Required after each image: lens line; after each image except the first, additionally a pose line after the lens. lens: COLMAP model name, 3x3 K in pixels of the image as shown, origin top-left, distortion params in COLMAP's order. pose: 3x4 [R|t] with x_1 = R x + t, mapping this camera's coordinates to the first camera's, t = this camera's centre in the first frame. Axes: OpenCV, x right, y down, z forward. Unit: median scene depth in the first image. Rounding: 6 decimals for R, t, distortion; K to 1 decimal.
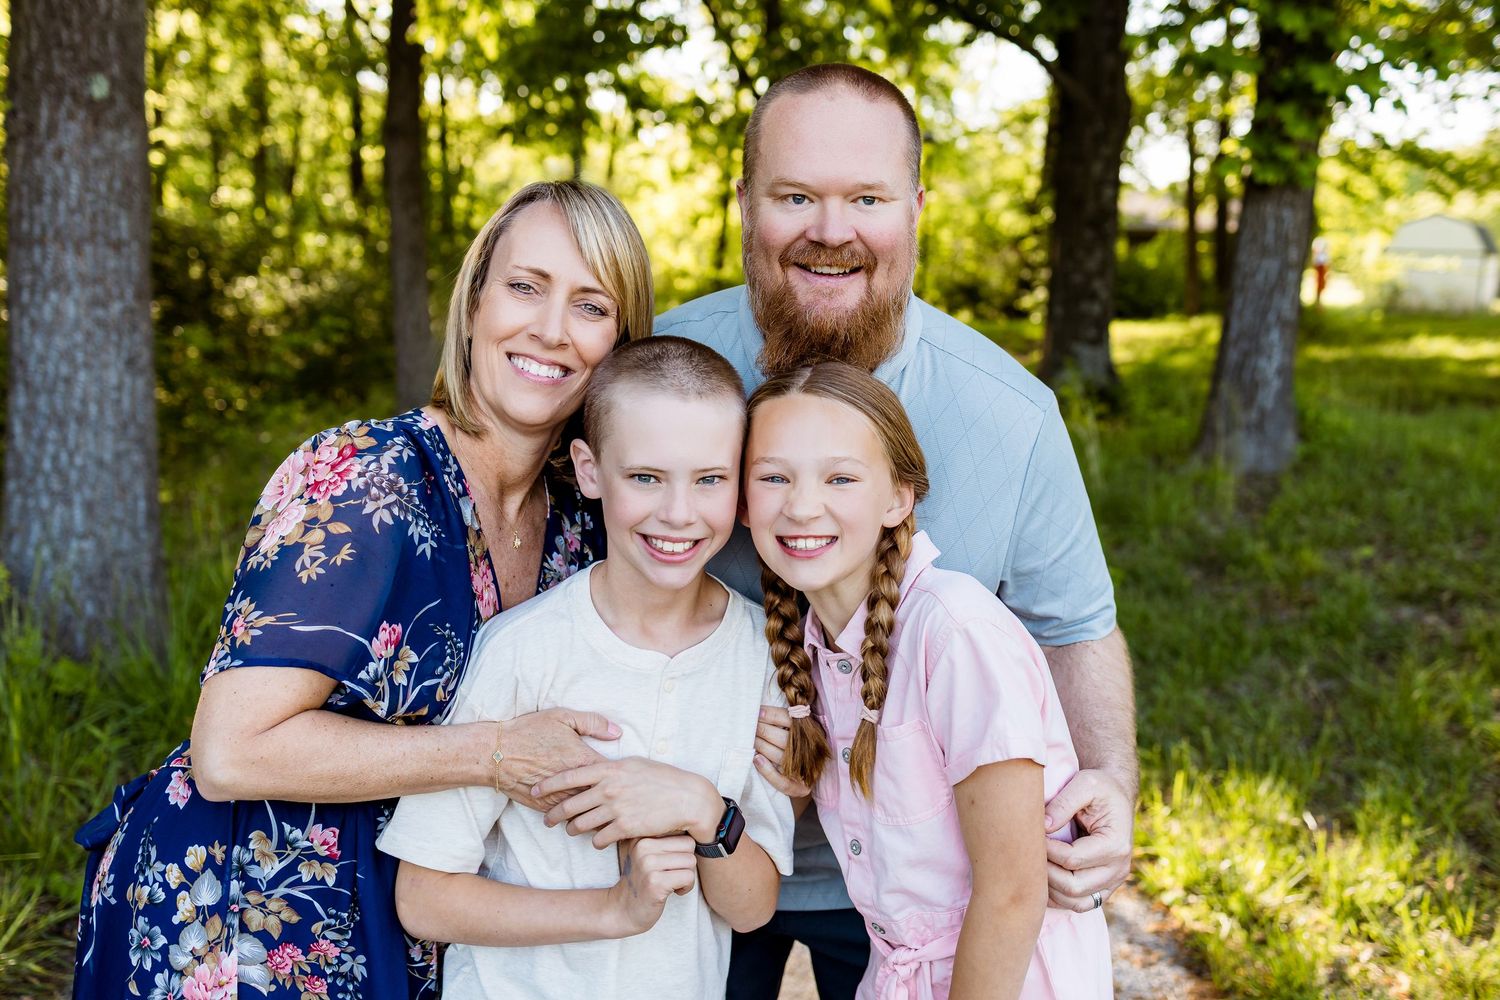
lens RADIAL K [[1537.5, 0, 745.2], [0, 1537.5, 501.9], [0, 0, 1]] dist [0.004936, 0.025717]
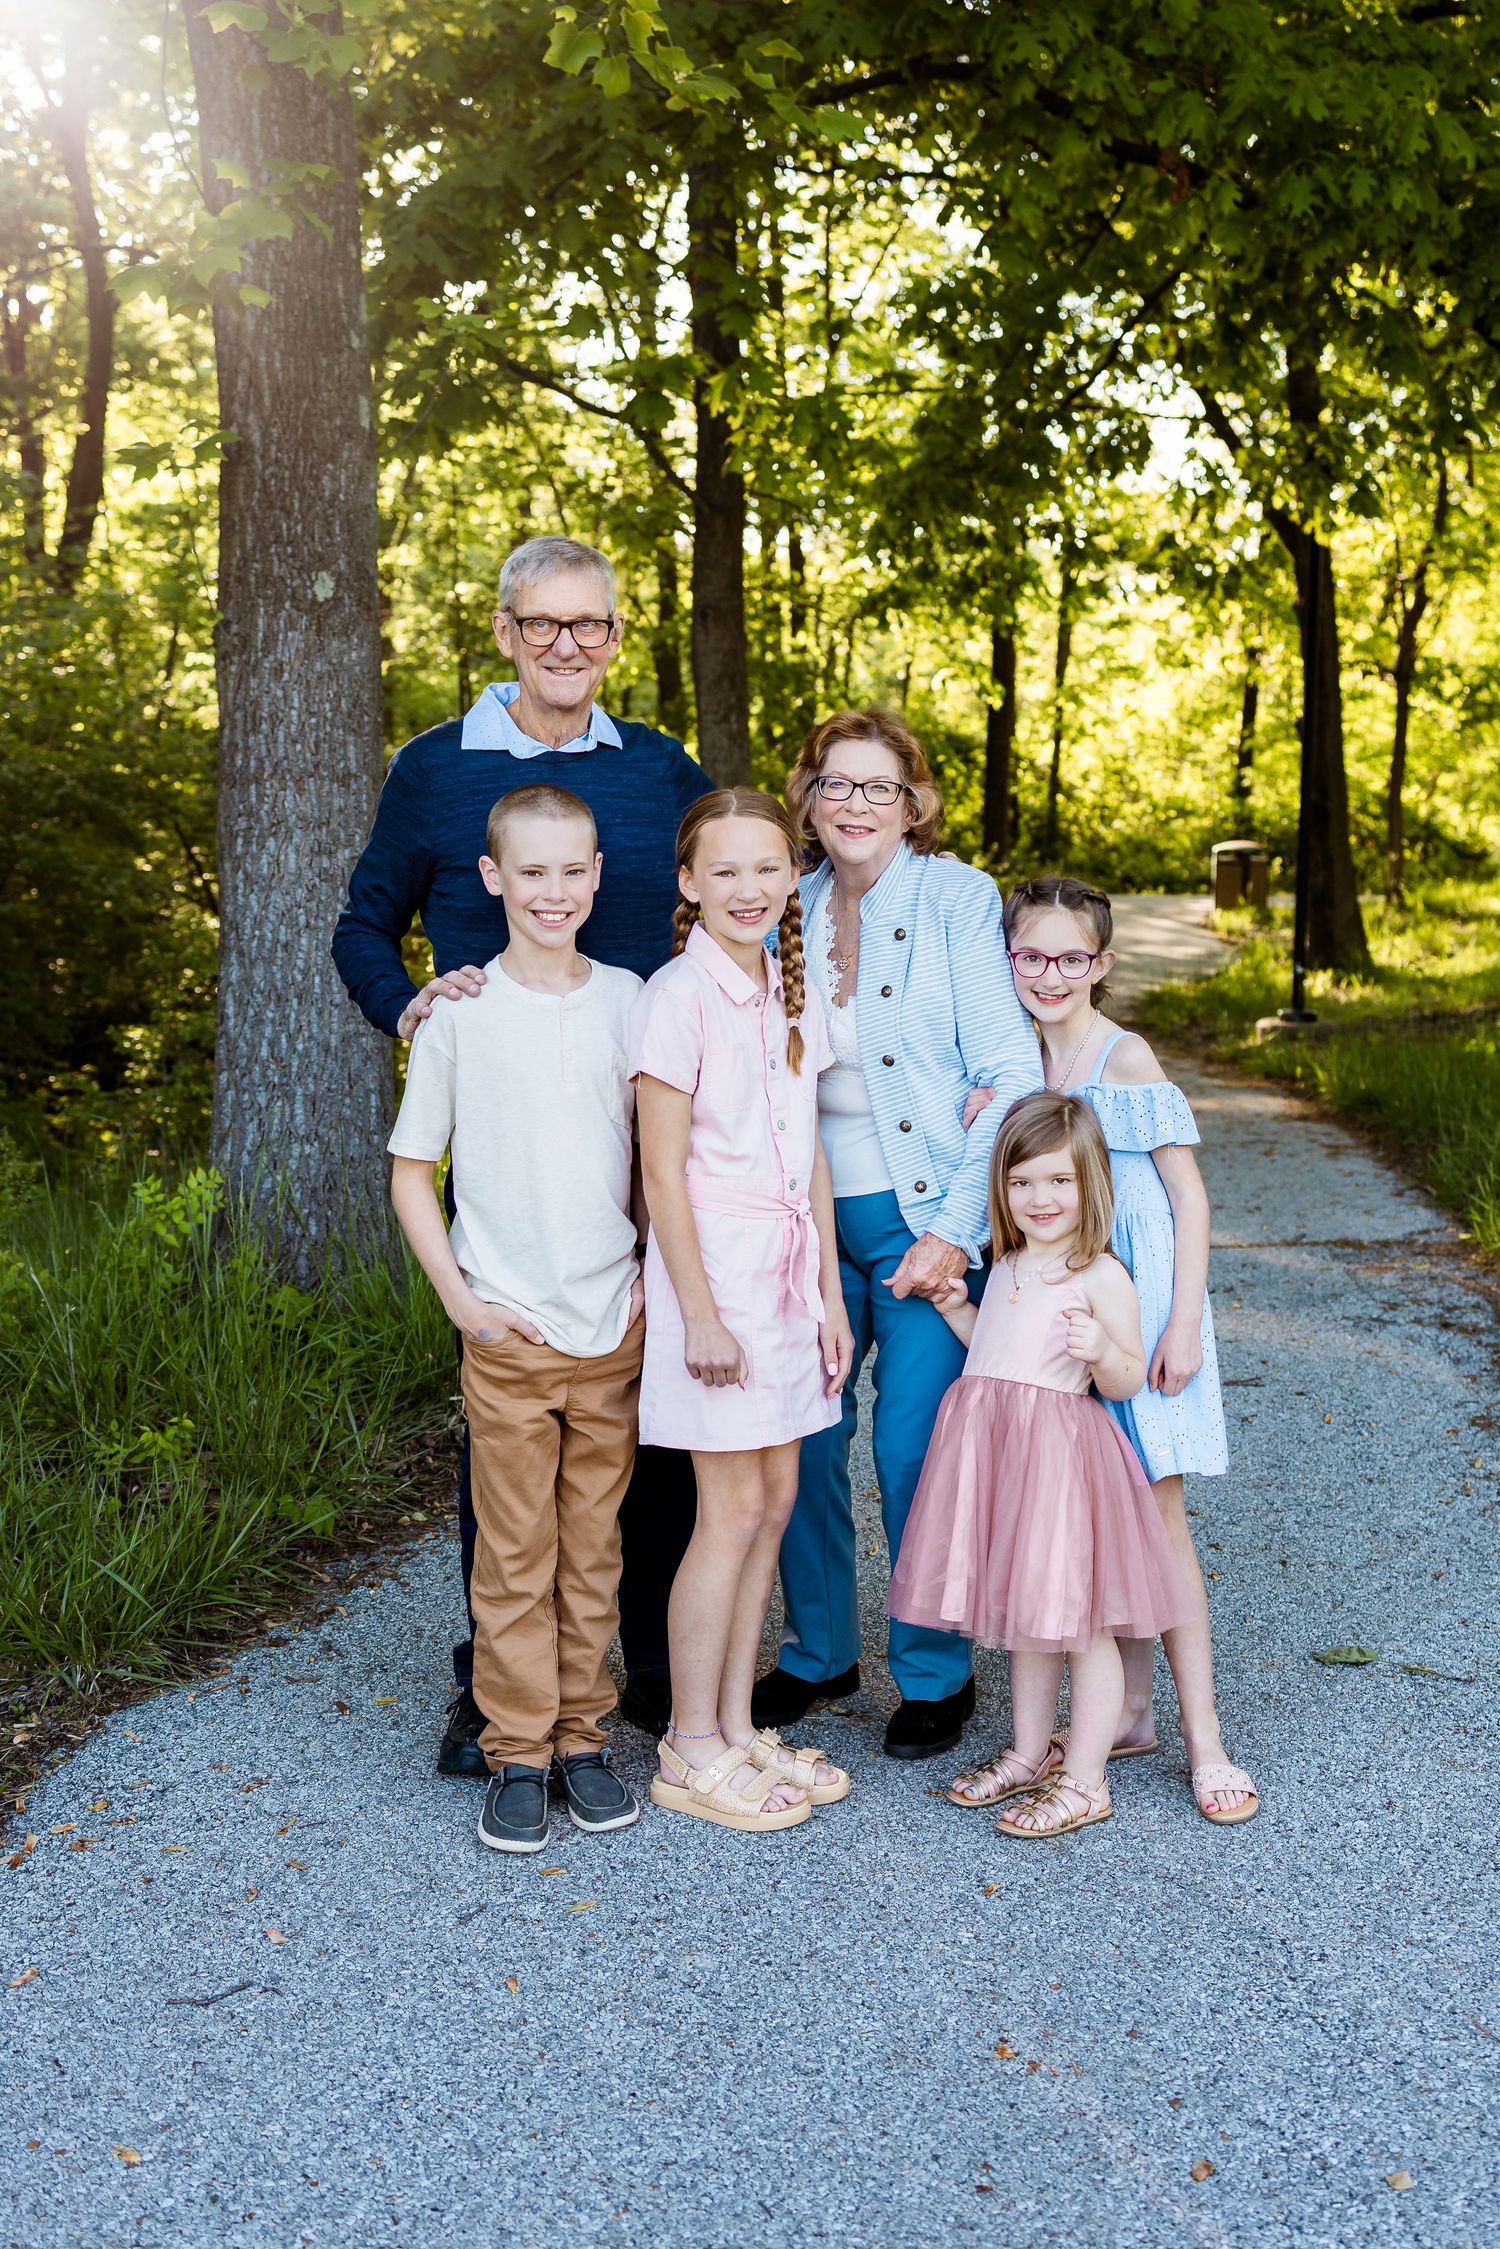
lens RADIAL K [[2510.6, 0, 750.0], [0, 2510.6, 1124.5], [0, 0, 1]] dist [0.013387, -0.004769]
pose [[0.975980, -0.014252, -0.217393, 0.056476], [0.008177, 0.999551, -0.028818, 0.036360], [0.217706, 0.026349, 0.975659, -0.157553]]
